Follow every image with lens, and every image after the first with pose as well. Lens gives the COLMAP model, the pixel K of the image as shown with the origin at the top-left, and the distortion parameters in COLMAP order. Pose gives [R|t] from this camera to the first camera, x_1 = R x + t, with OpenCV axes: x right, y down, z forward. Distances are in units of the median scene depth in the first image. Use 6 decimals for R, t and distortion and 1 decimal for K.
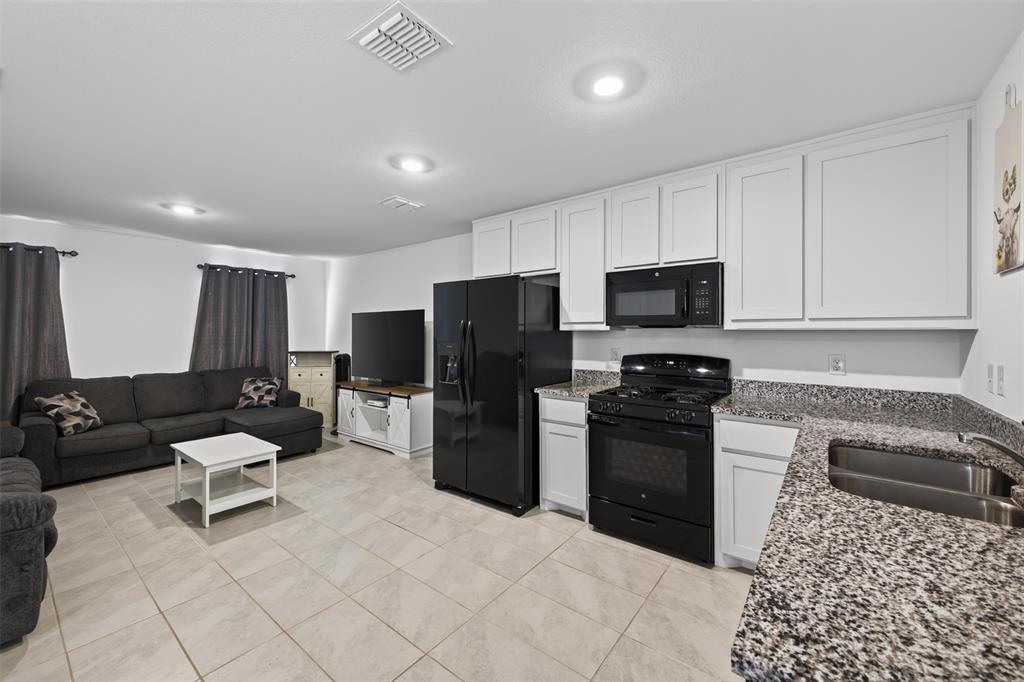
lens RADIAL K [[408.5, 0, 507.8], [0, 408.5, 343.4], [0, 0, 1]] dist [-0.003195, -0.000131]
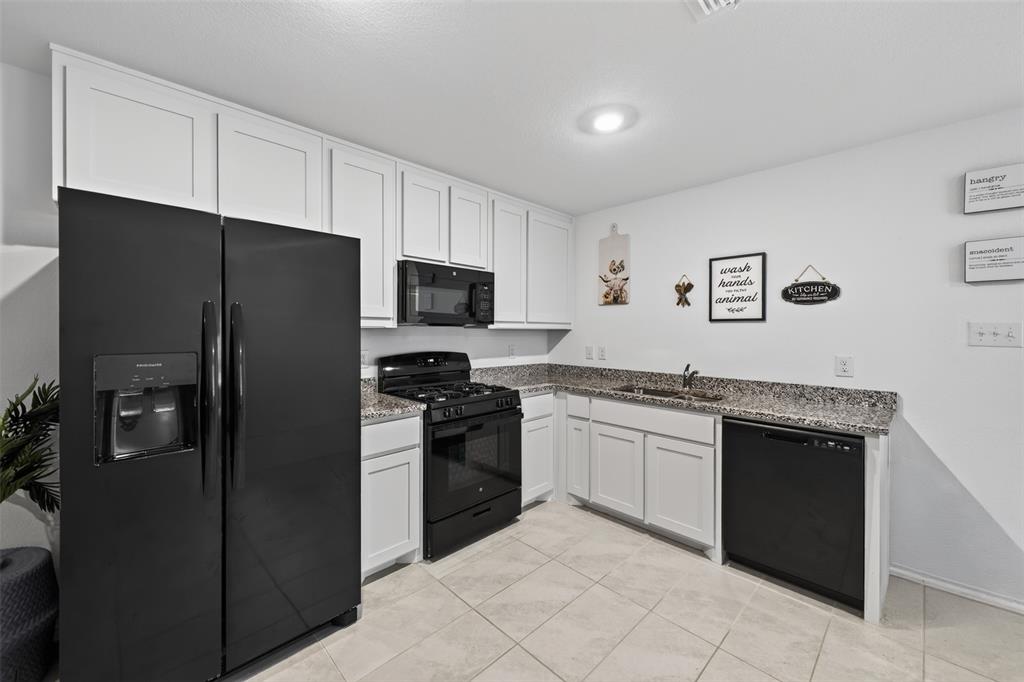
lens RADIAL K [[408.5, 0, 515.2], [0, 408.5, 339.2], [0, 0, 1]] dist [-0.003195, -0.000131]
pose [[0.099448, -0.030280, 0.994582, -0.662546], [0.014744, 0.999472, 0.028954, -0.035450], [-0.994934, 0.011784, 0.099842, 0.793953]]
